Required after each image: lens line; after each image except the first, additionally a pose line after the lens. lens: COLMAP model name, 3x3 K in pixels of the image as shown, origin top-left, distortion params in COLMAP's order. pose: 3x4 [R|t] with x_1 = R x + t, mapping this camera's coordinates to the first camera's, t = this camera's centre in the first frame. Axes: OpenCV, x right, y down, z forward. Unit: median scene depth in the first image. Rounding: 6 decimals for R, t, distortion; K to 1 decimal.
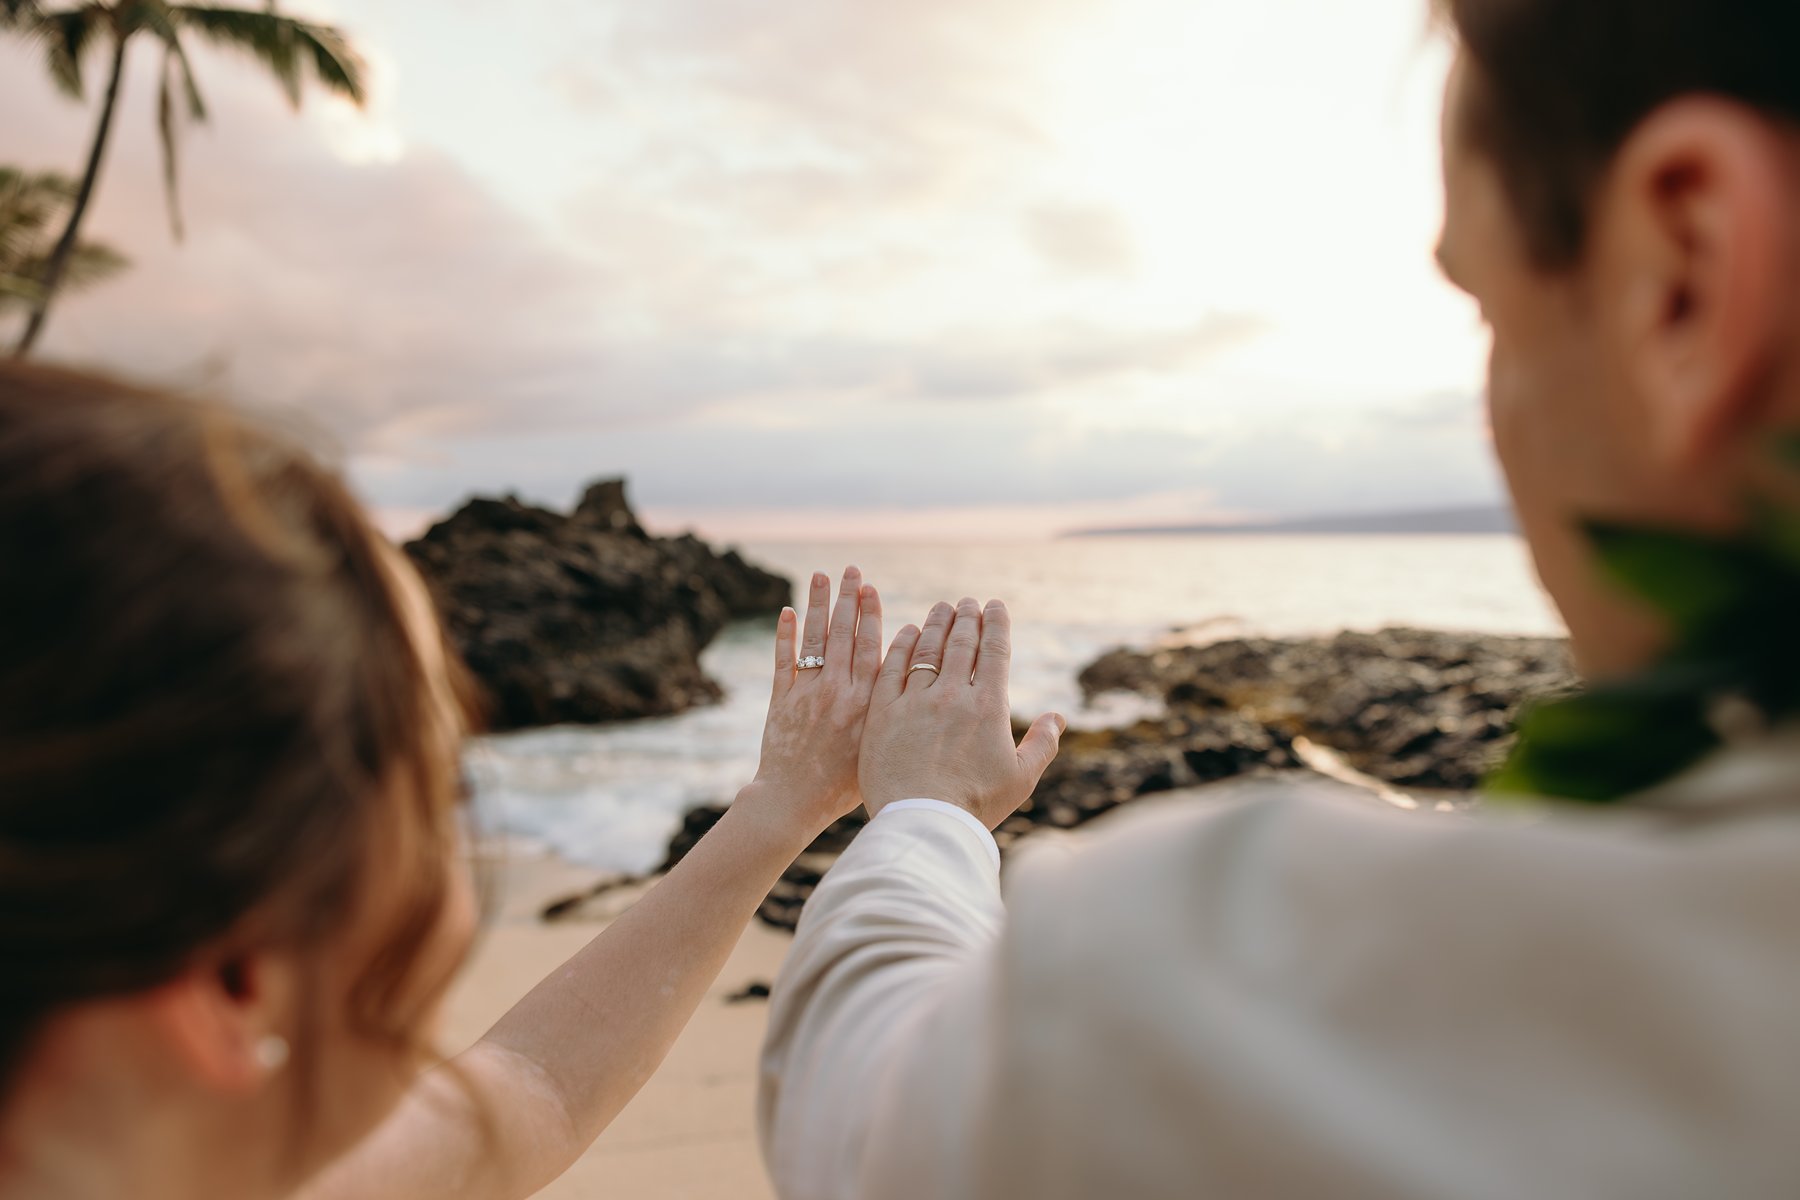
lens RADIAL K [[1348.2, 0, 899.8], [0, 1348.2, 574.6], [0, 0, 1]] dist [0.002498, 0.000937]
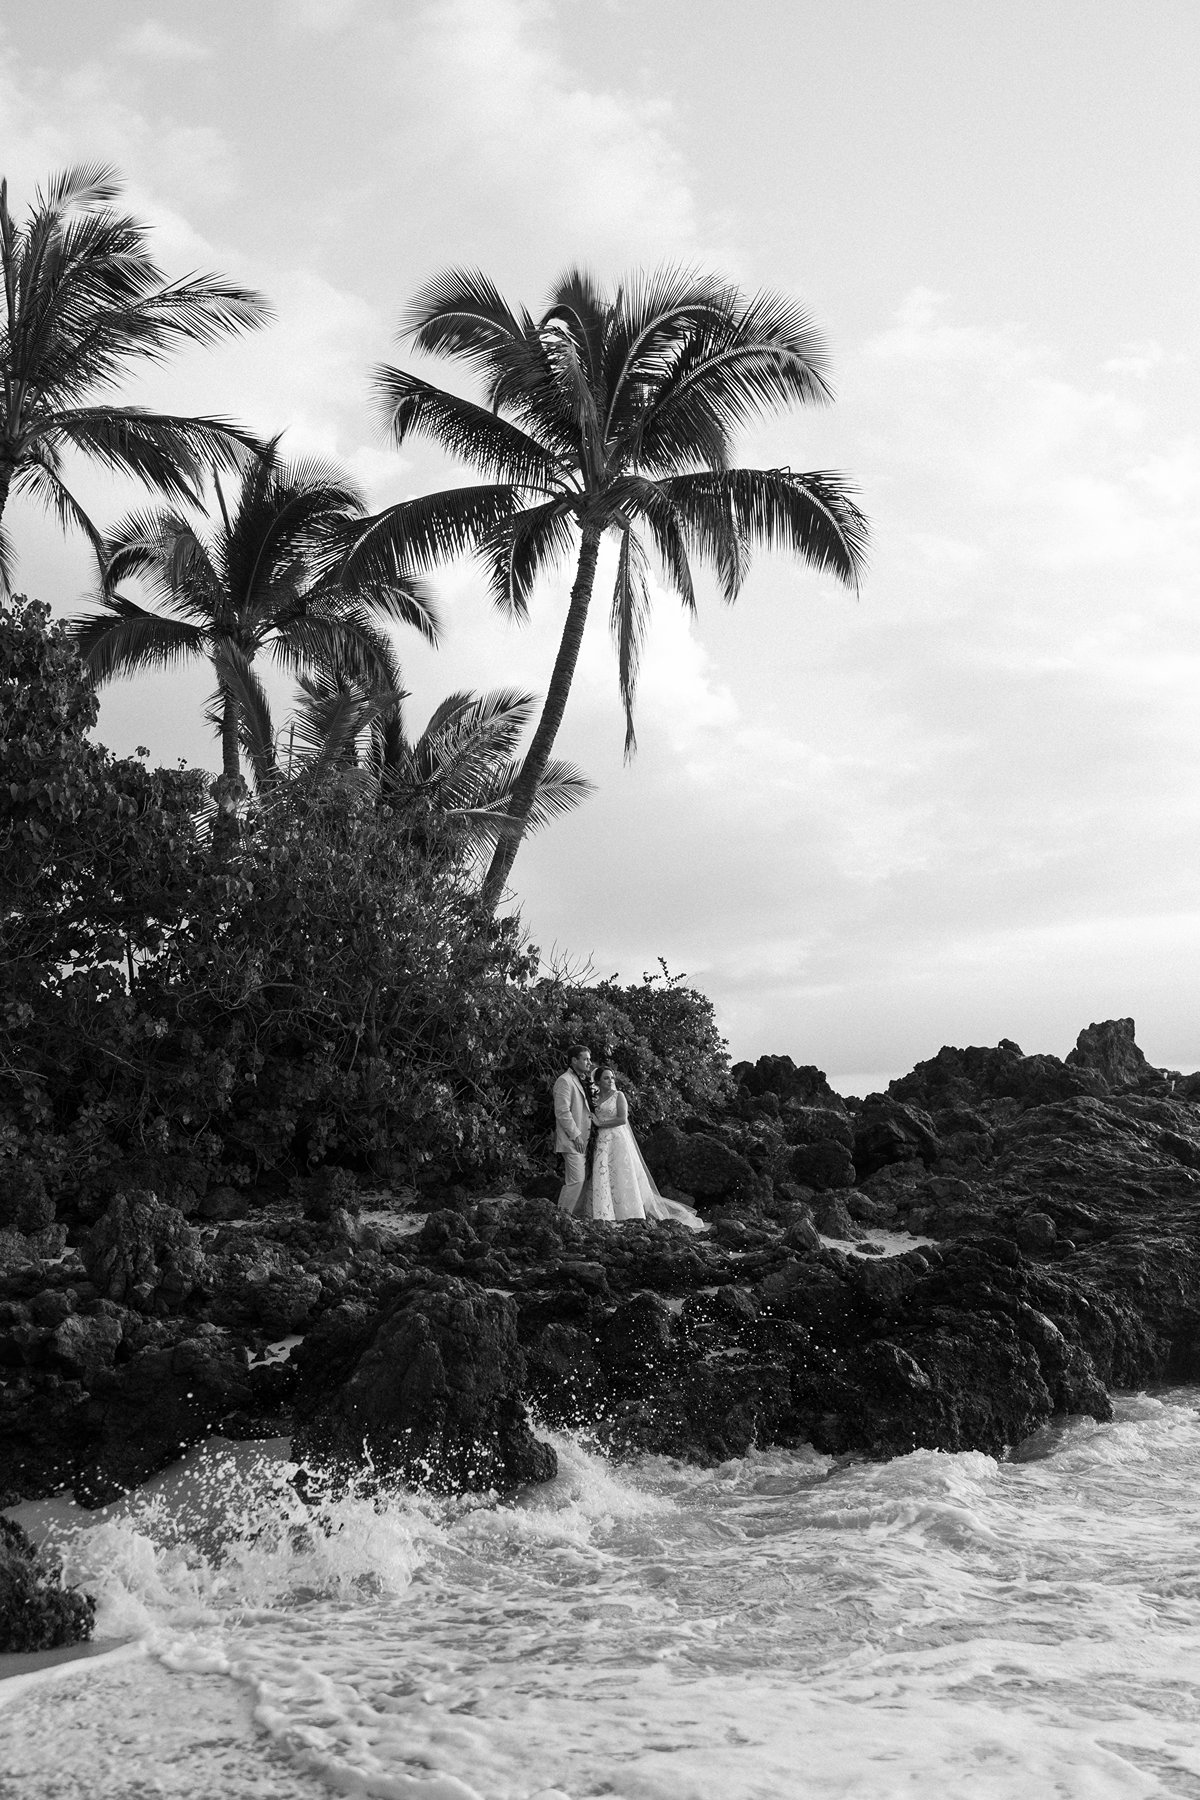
lens RADIAL K [[1585.3, 0, 593.6], [0, 1585.3, 927.6], [0, 0, 1]] dist [-0.002795, 0.005413]
pose [[0.906529, -0.064605, -0.417171, -0.154054], [0.006510, 0.990242, -0.139208, -0.002941], [0.422094, 0.123480, 0.898103, 0.110895]]
